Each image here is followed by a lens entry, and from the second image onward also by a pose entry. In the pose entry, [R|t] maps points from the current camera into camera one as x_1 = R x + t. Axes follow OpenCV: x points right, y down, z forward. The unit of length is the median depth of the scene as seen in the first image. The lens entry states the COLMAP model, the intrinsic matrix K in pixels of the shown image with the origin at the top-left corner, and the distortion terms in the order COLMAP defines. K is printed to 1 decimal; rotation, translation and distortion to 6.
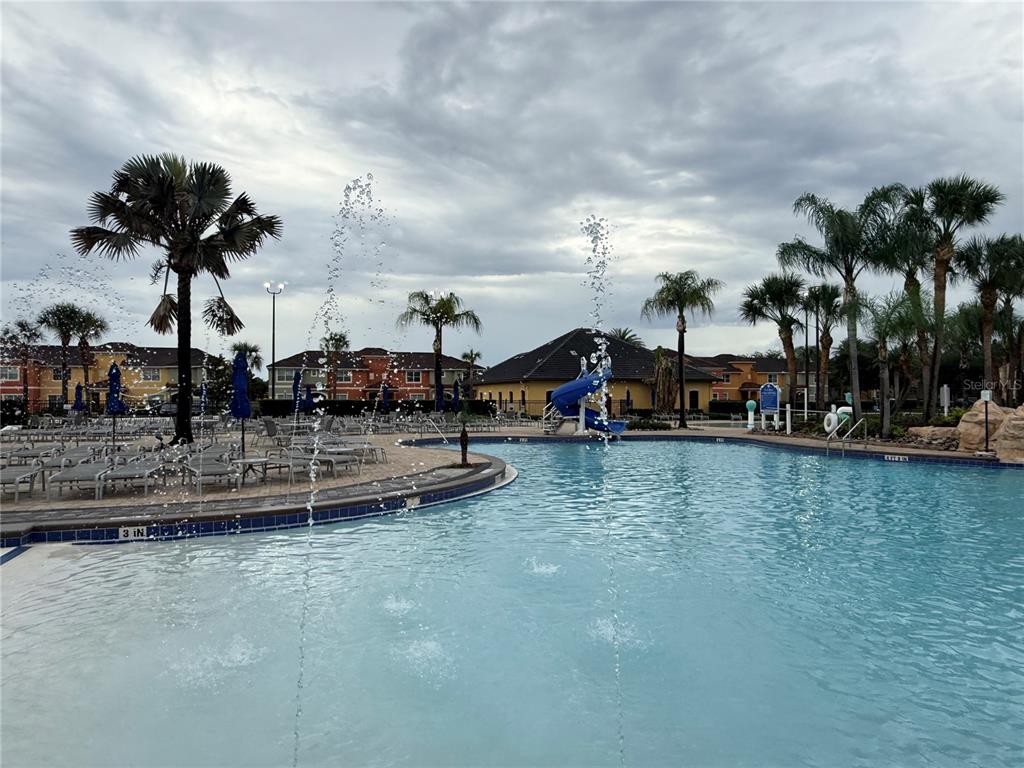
lens RADIAL K [[663.8, 0, 514.1], [0, 663.8, 390.5], [0, 0, 1]] dist [-0.006260, -0.000157]
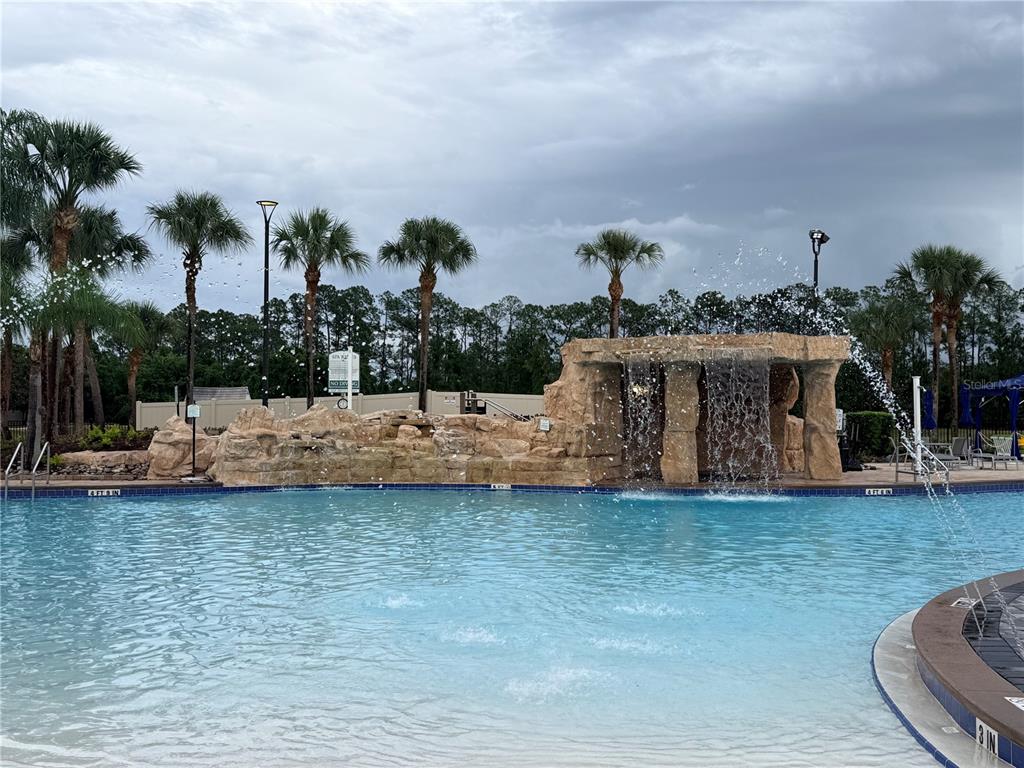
lens RADIAL K [[1137.5, 0, 512.0], [0, 1137.5, 384.0], [0, 0, 1]] dist [0.123111, -0.033795]
pose [[0.315567, 0.027626, 0.948501, -0.543872], [-0.014572, 0.999599, -0.024267, 0.002611], [-0.948791, -0.006163, 0.315843, 0.133829]]
